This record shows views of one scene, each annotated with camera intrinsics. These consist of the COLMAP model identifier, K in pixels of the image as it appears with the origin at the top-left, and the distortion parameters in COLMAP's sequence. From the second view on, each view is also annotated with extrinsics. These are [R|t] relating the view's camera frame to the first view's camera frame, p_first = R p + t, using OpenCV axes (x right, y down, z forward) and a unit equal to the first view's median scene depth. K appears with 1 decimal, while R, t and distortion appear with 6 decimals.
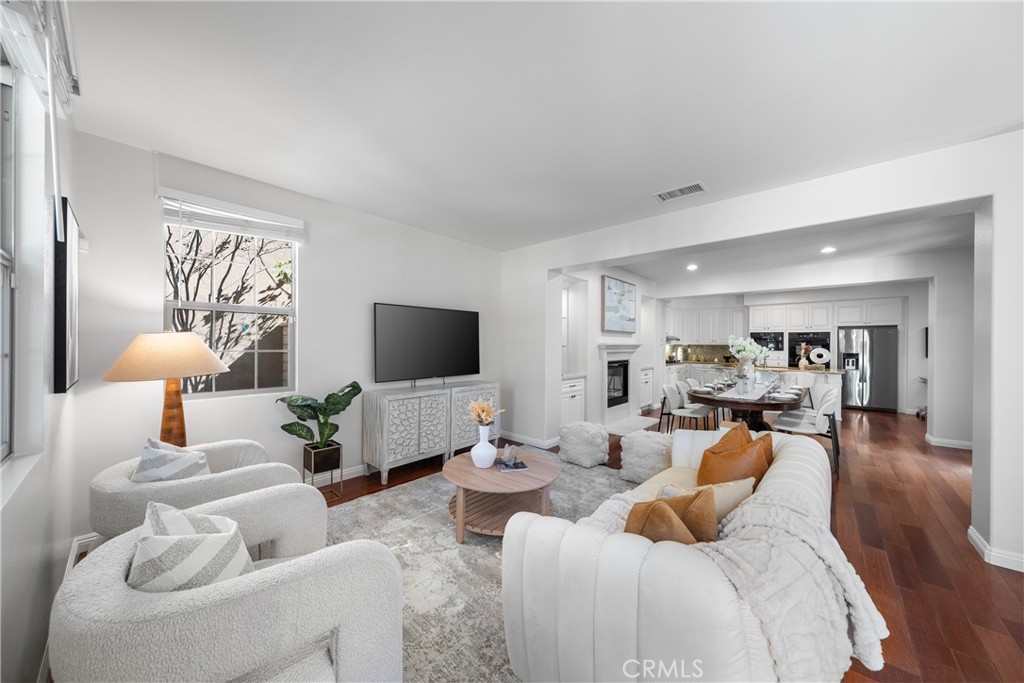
lens RADIAL K [[354.8, 0, 506.8], [0, 354.8, 348.0], [0, 0, 1]] dist [0.000109, -0.000120]
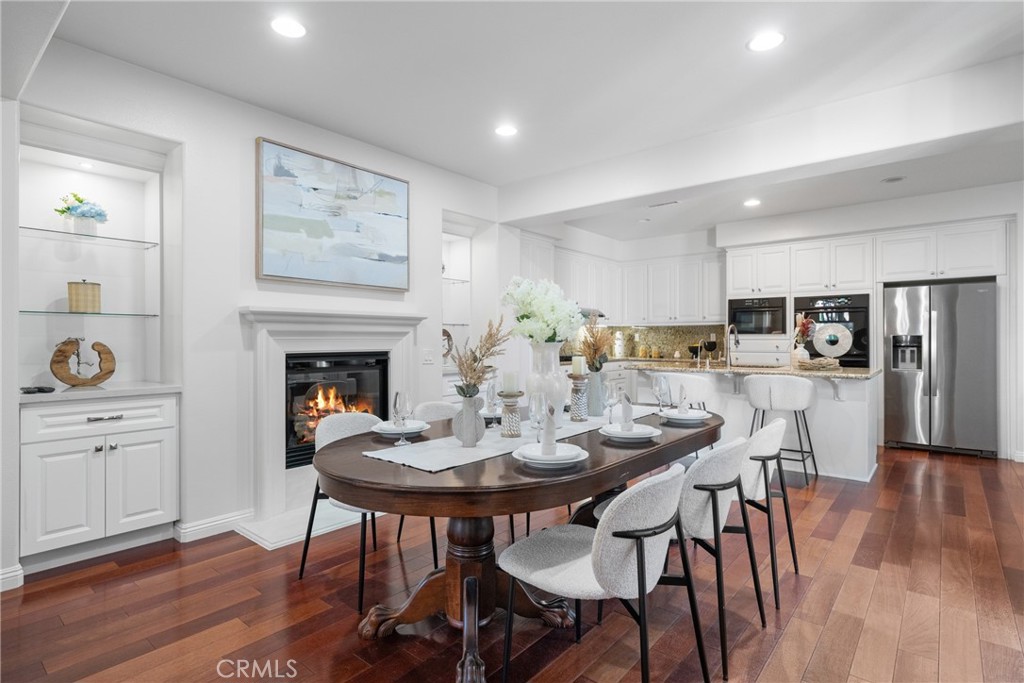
lens RADIAL K [[557.7, 0, 515.6], [0, 557.7, 339.5], [0, 0, 1]] dist [0.053032, -0.001638]
pose [[0.997400, -0.008097, 0.071614, 0.378251], [0.008793, 0.999917, -0.009412, 0.022634], [-0.071532, 0.010017, 0.997388, 0.254614]]
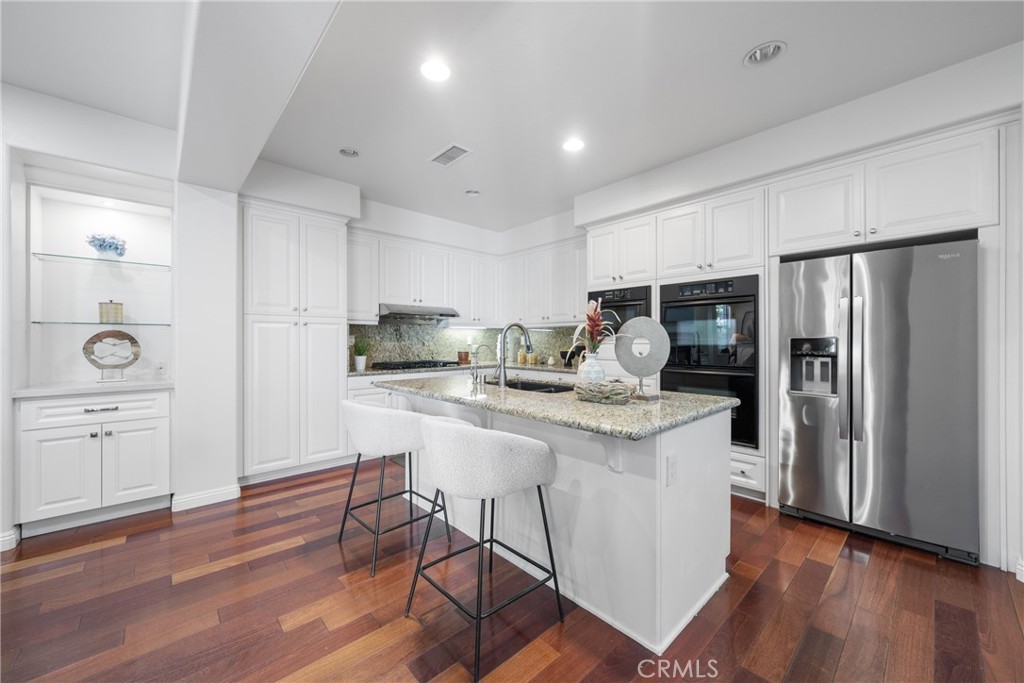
lens RADIAL K [[397.6, 0, 508.7], [0, 397.6, 342.3], [0, 0, 1]] dist [0.002801, 0.000685]
pose [[0.993229, -0.013815, -0.115346, 0.760304], [0.013626, 0.999904, -0.002423, 0.015116], [0.115368, 0.000835, 0.993322, 0.642248]]
